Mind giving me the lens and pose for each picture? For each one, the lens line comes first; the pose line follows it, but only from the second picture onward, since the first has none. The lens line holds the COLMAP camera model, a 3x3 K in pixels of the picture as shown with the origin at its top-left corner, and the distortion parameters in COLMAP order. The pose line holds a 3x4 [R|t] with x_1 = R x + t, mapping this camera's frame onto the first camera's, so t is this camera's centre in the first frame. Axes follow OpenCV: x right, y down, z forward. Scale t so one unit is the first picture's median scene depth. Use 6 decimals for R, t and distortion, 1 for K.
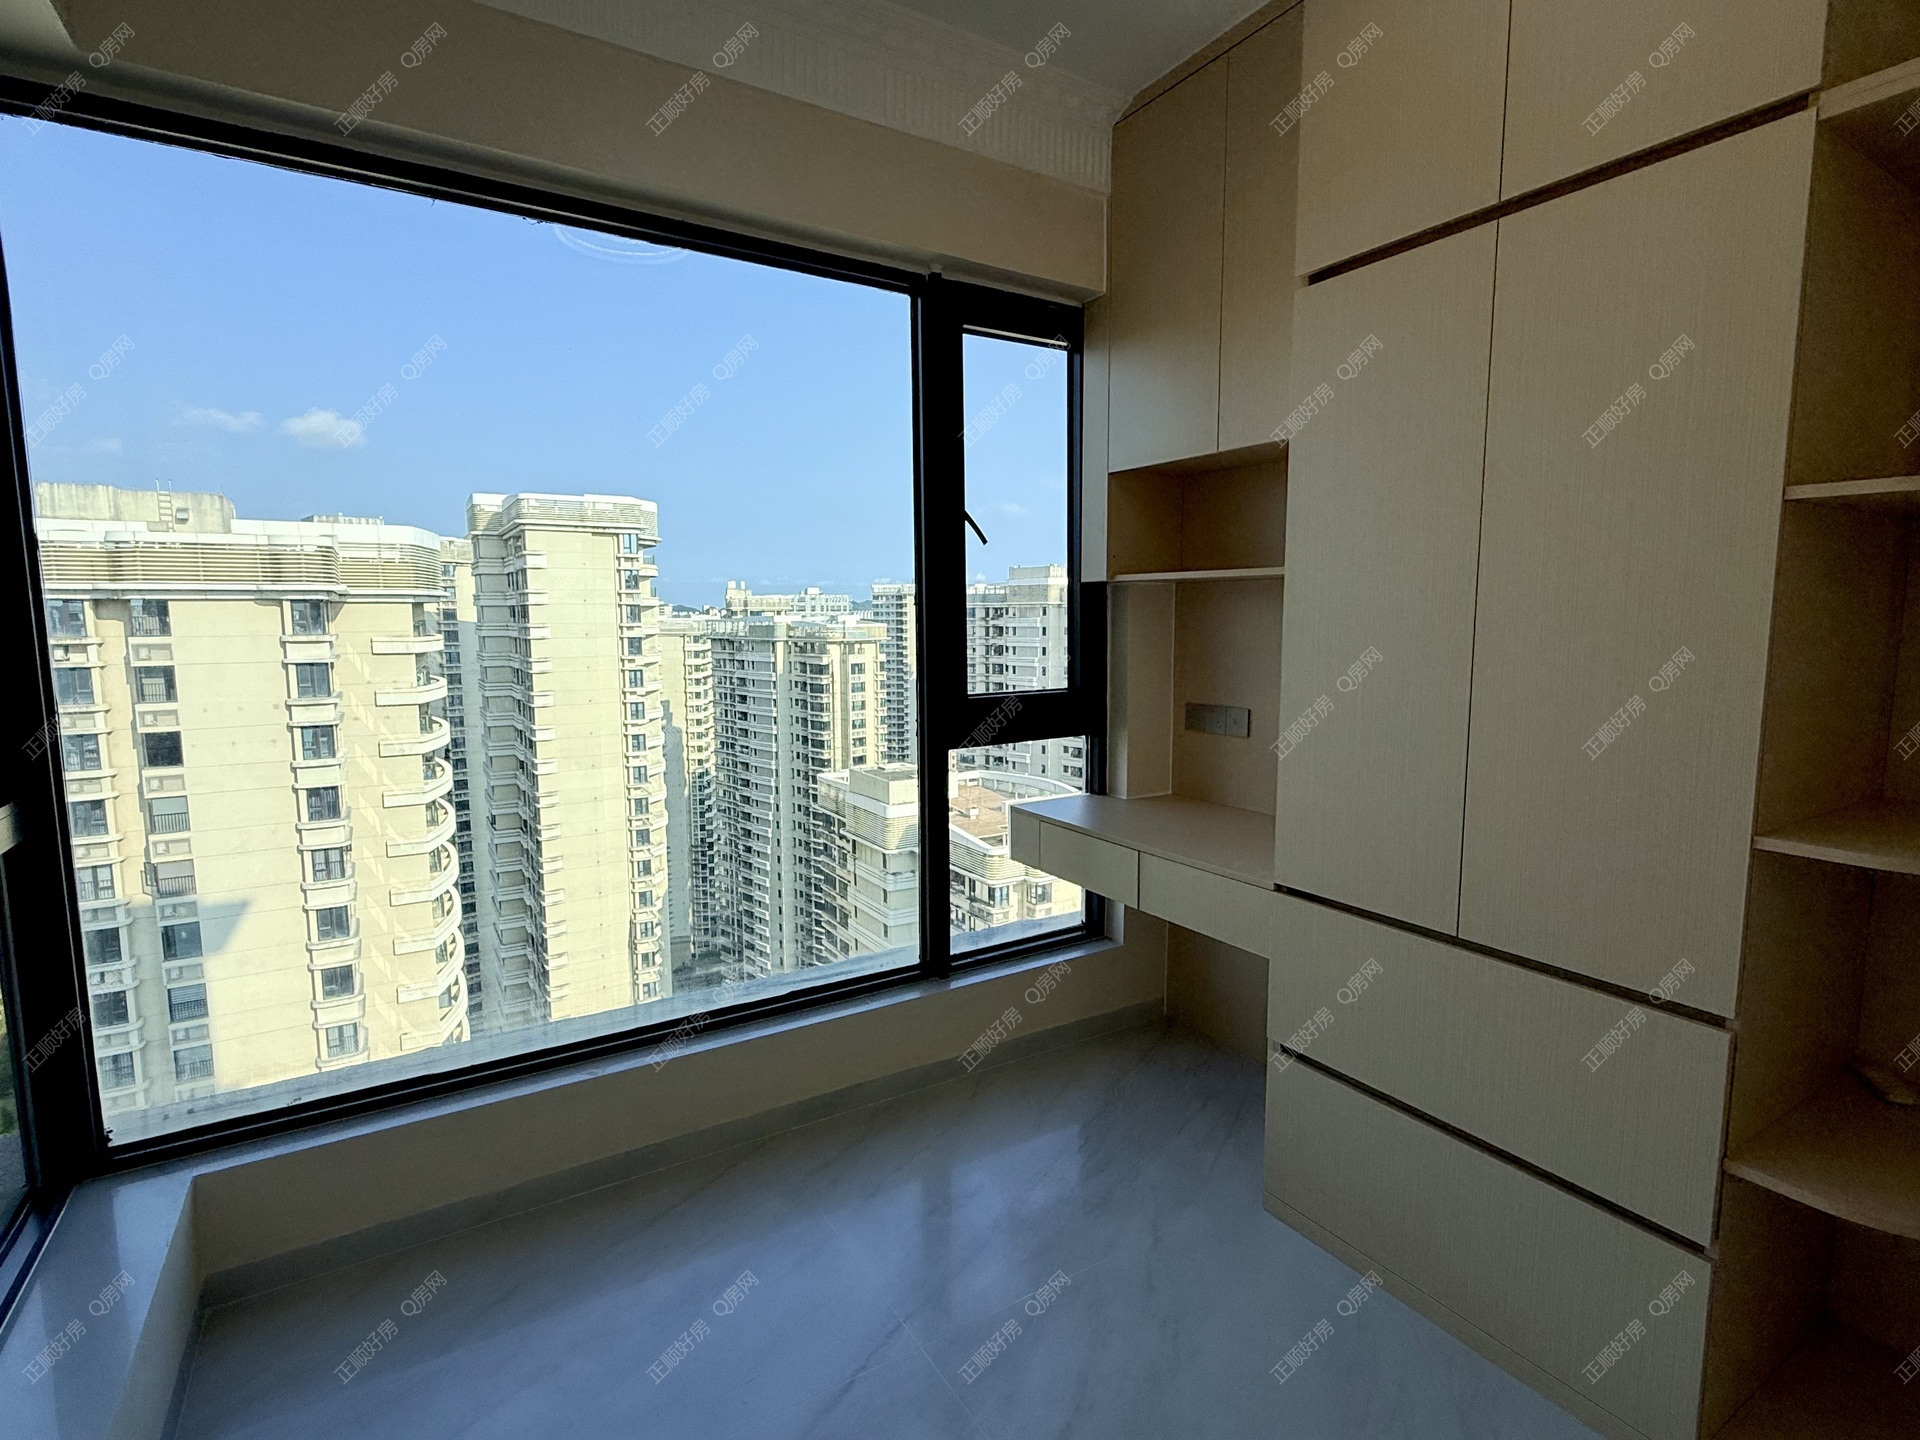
lens RADIAL K [[943.0, 0, 964.9], [0, 943.0, 717.2], [0, 0, 1]] dist [0.004074, -0.001193]
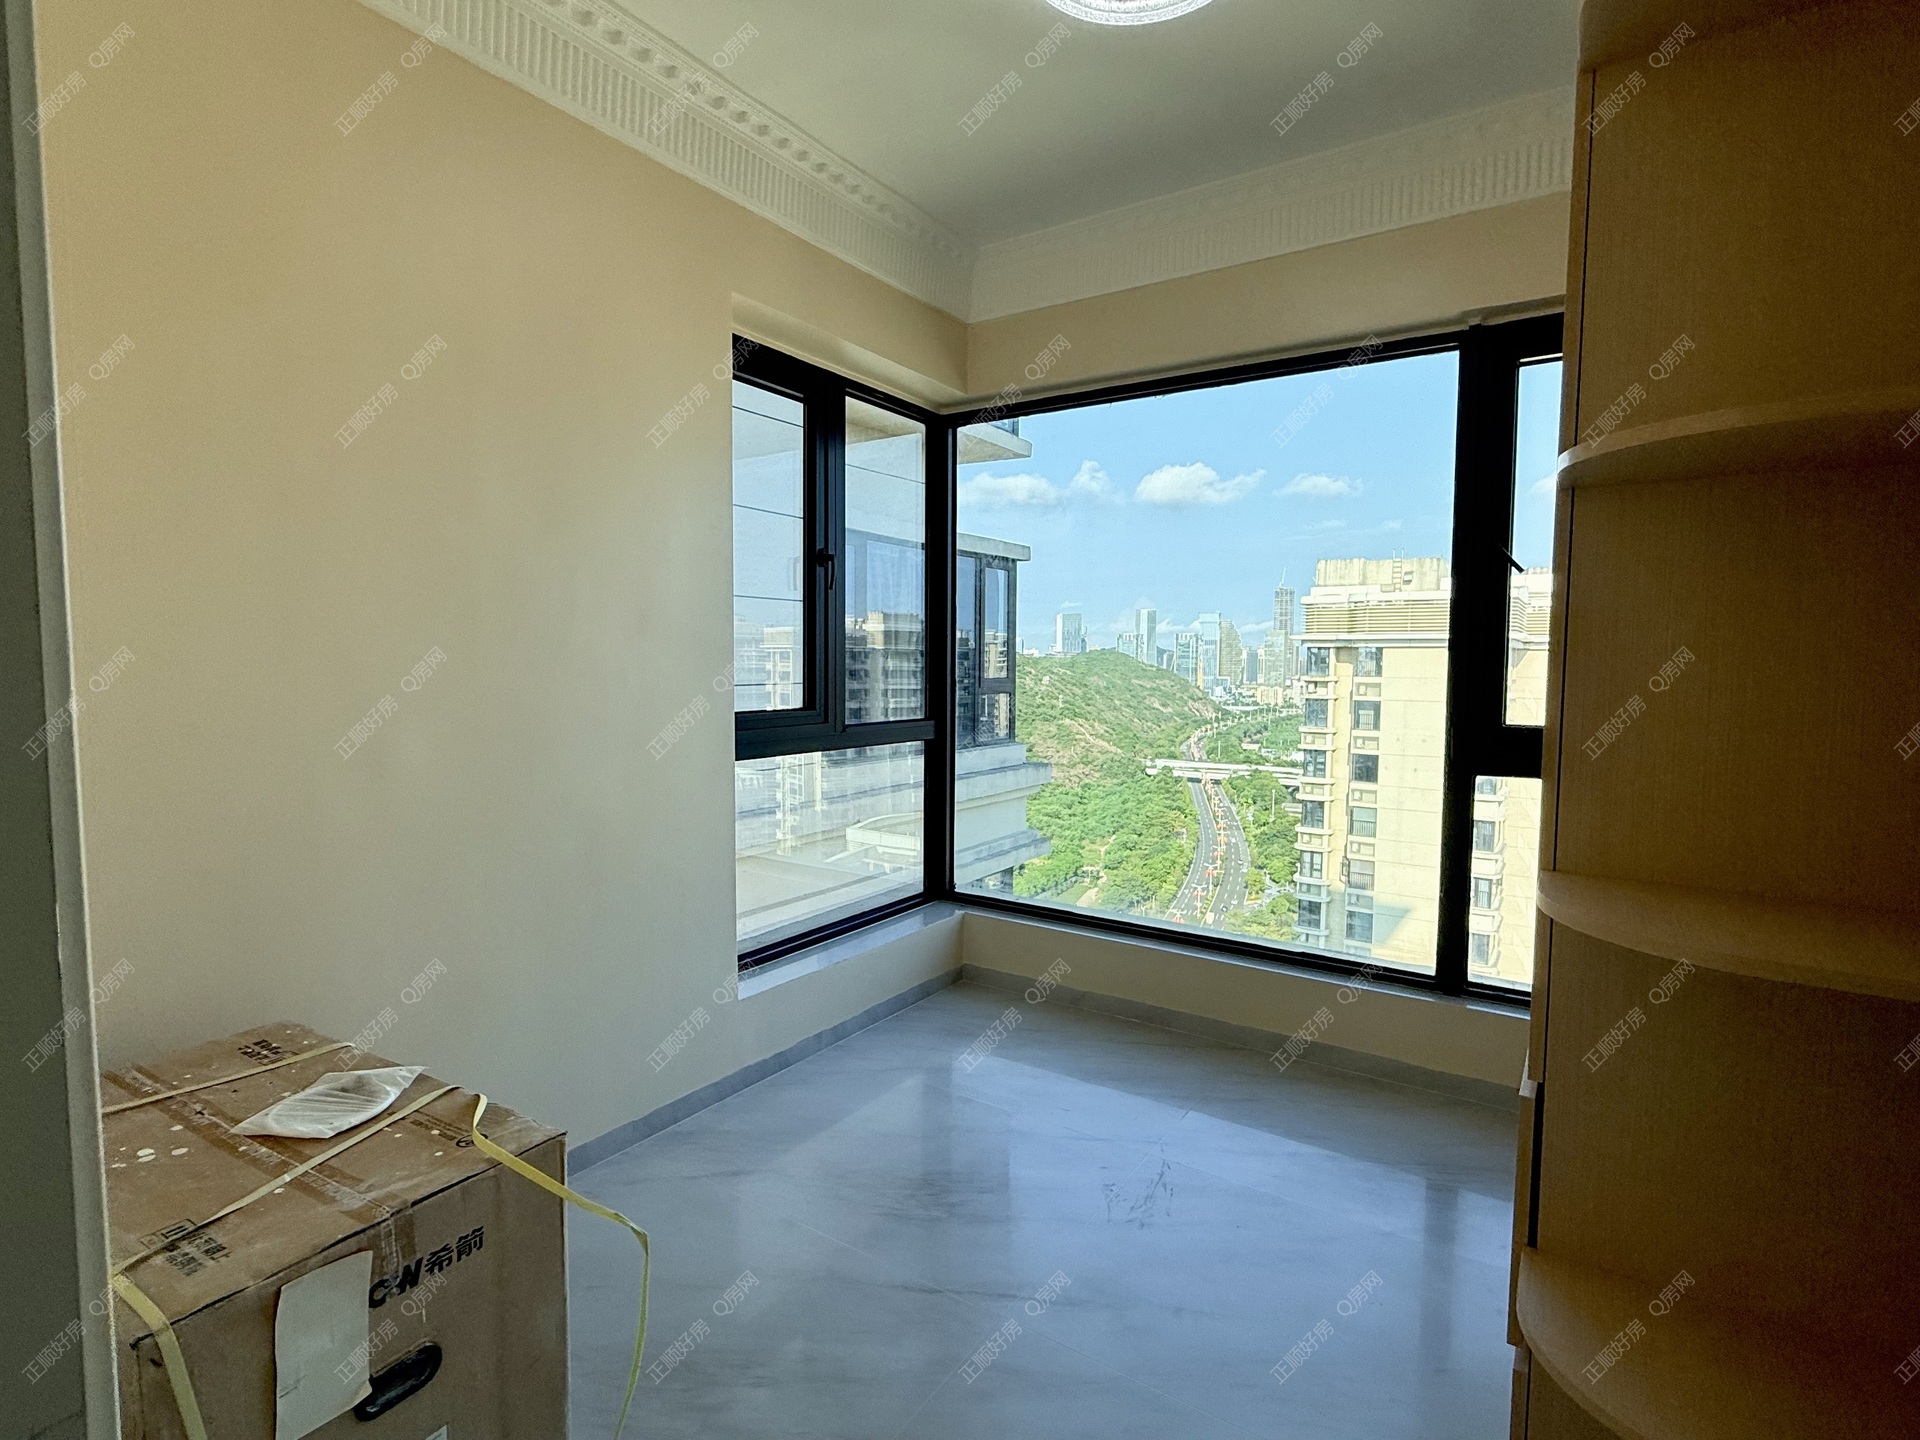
lens RADIAL K [[943.0, 0, 964.9], [0, 943.0, 717.2], [0, 0, 1]] dist [0.004074, -0.001193]
pose [[0.417427, 0.065166, -0.906371, 0.043303], [-0.110773, 0.993636, 0.020424, 0.000815], [0.901934, 0.091876, 0.421989, 0.003939]]
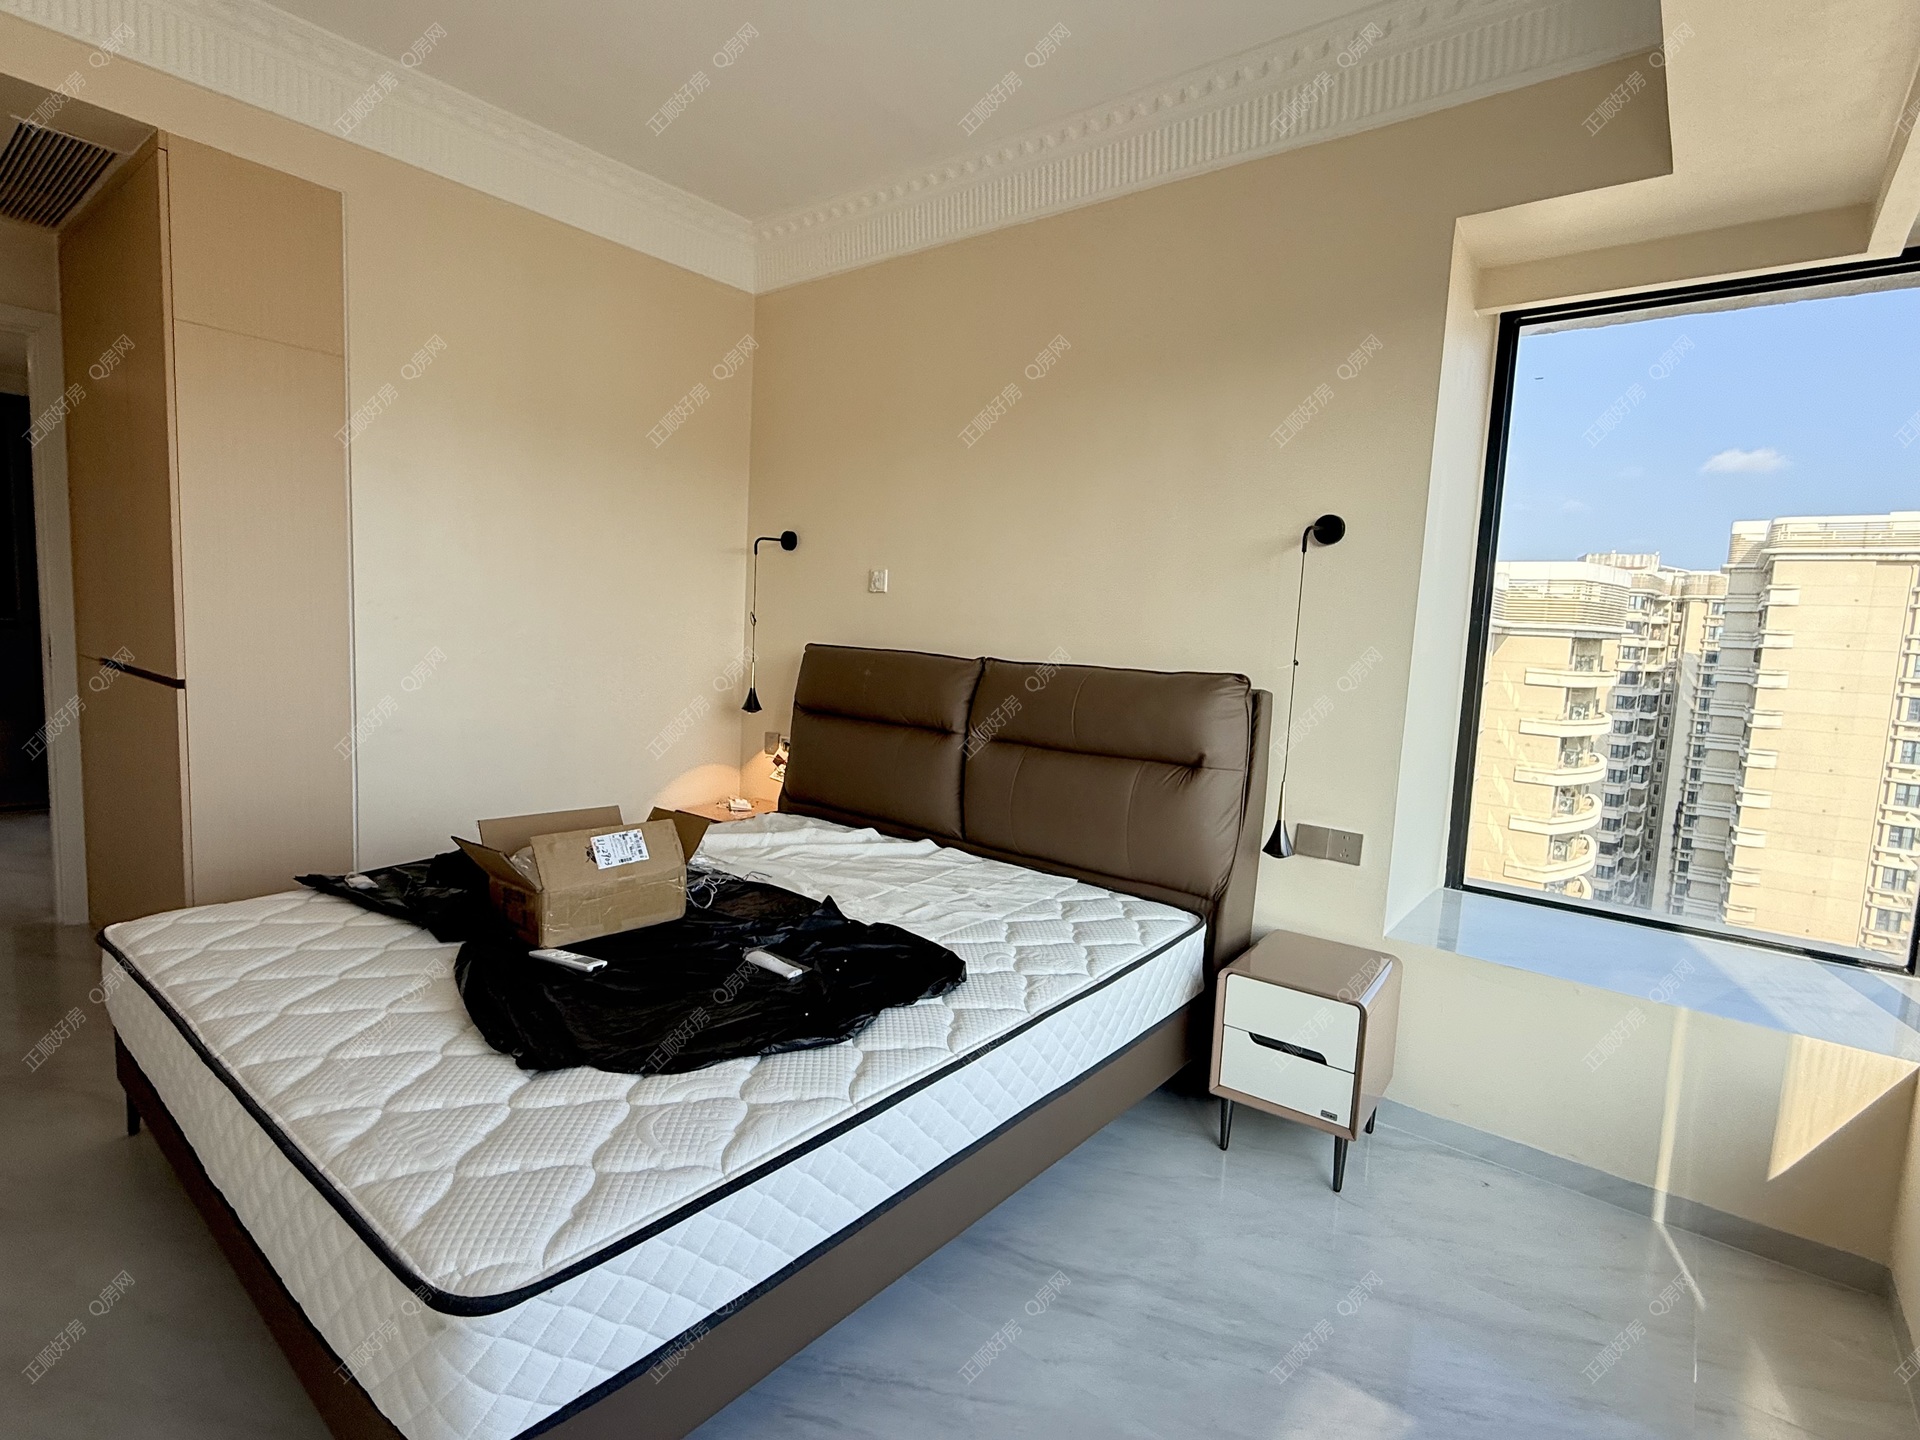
lens RADIAL K [[944.8, 0, 960.0], [0, 944.8, 720.0], [0, 0, 1]] dist [0.004305, -0.000012]
pose [[0.334886, 0.119427, -0.934660, 0.197469], [-0.154293, 0.985497, 0.070640, -0.005399], [0.929540, 0.120555, 0.348455, 0.057812]]
